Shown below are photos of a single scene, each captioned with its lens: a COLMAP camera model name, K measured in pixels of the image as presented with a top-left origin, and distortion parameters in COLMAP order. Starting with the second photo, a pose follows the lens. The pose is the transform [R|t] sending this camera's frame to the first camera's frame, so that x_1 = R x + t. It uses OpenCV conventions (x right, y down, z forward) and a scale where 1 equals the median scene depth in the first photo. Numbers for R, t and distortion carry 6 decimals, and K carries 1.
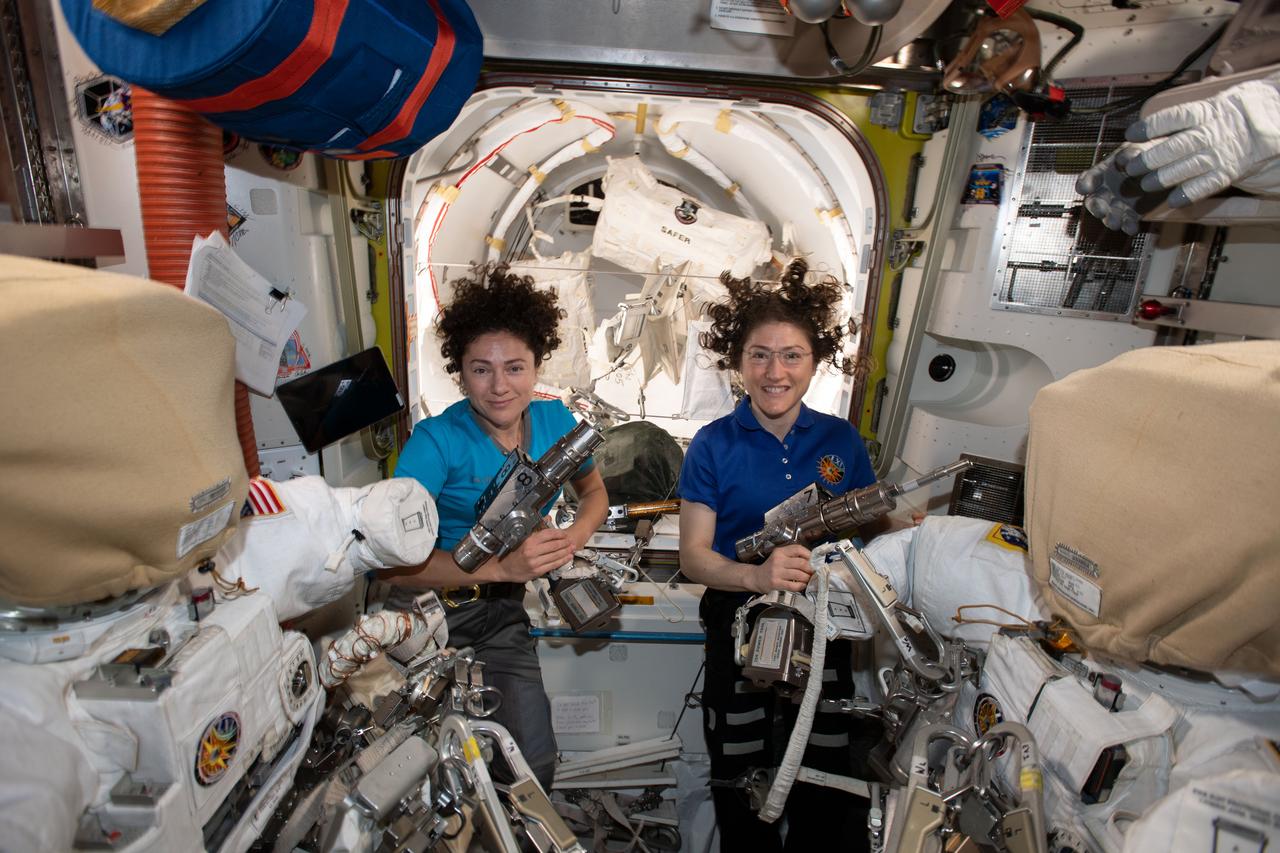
lens RADIAL K [[606.4, 0, 637.8], [0, 606.4, 427.1], [0, 0, 1]] dist [-0.029462, 0.007445]
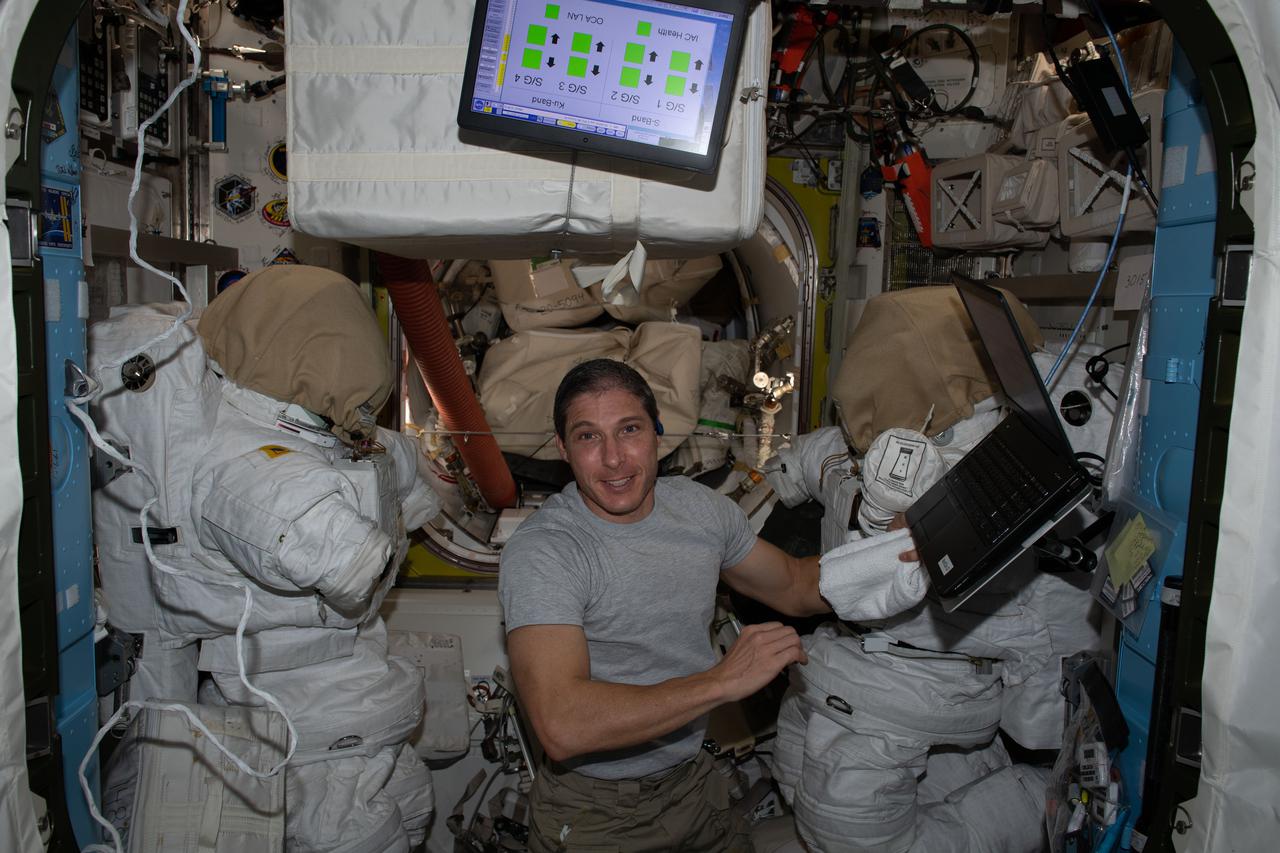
lens RADIAL K [[1026.0, 0, 637.1], [0, 1026.0, 424.5], [0, 0, 1]] dist [-0.099618, 0.037023]
pose [[0.999337, -0.023126, 0.028112, 0.003488], [0.027158, 0.987896, -0.152719, 0.303084], [-0.024240, 0.153382, 0.987870, -1.012749]]
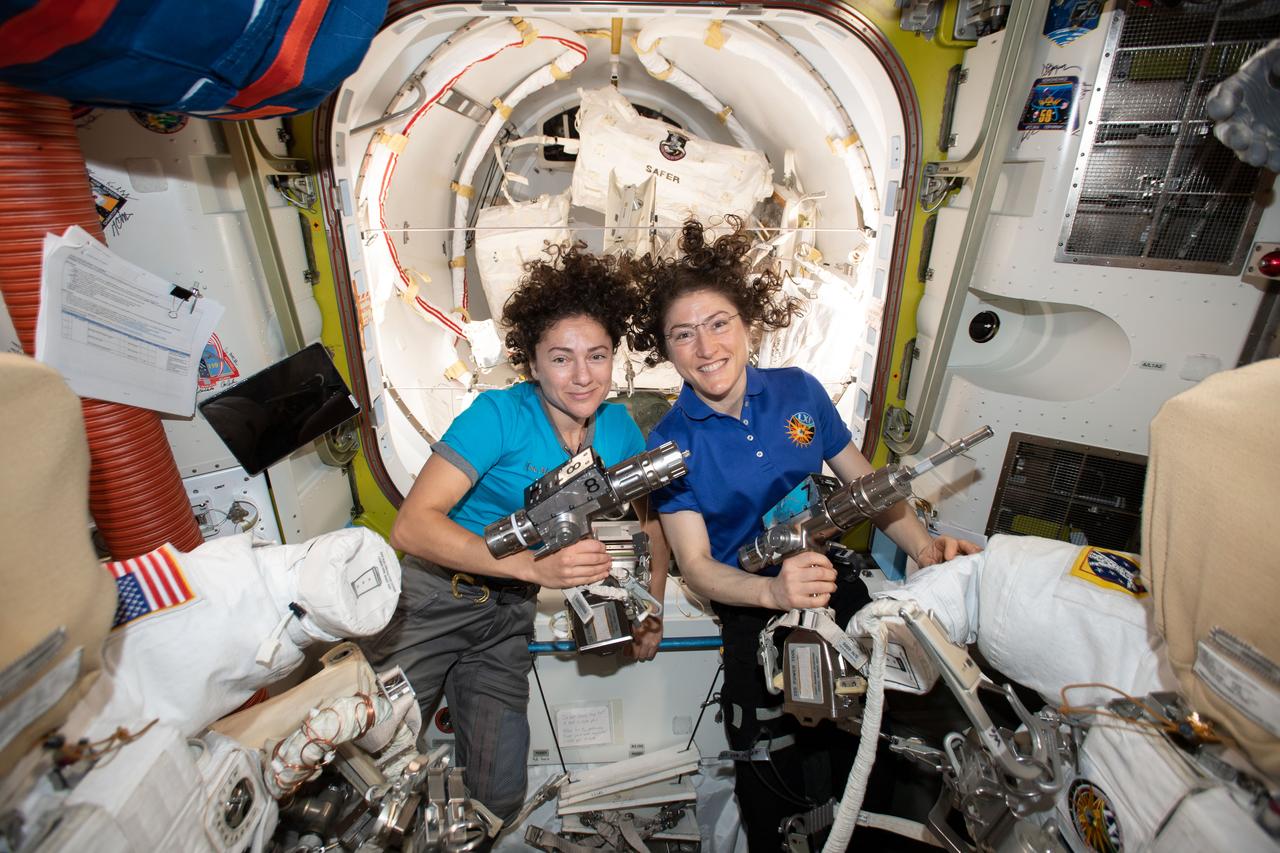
lens RADIAL K [[606.4, 0, 637.6], [0, 606.4, 428.1], [0, 0, 1]] dist [-0.029462, 0.007445]
pose [[0.998431, -0.055767, 0.004980, -0.000547], [0.054882, 0.992410, 0.110048, -0.085043], [-0.011079, -0.109602, 0.993914, 0.153577]]
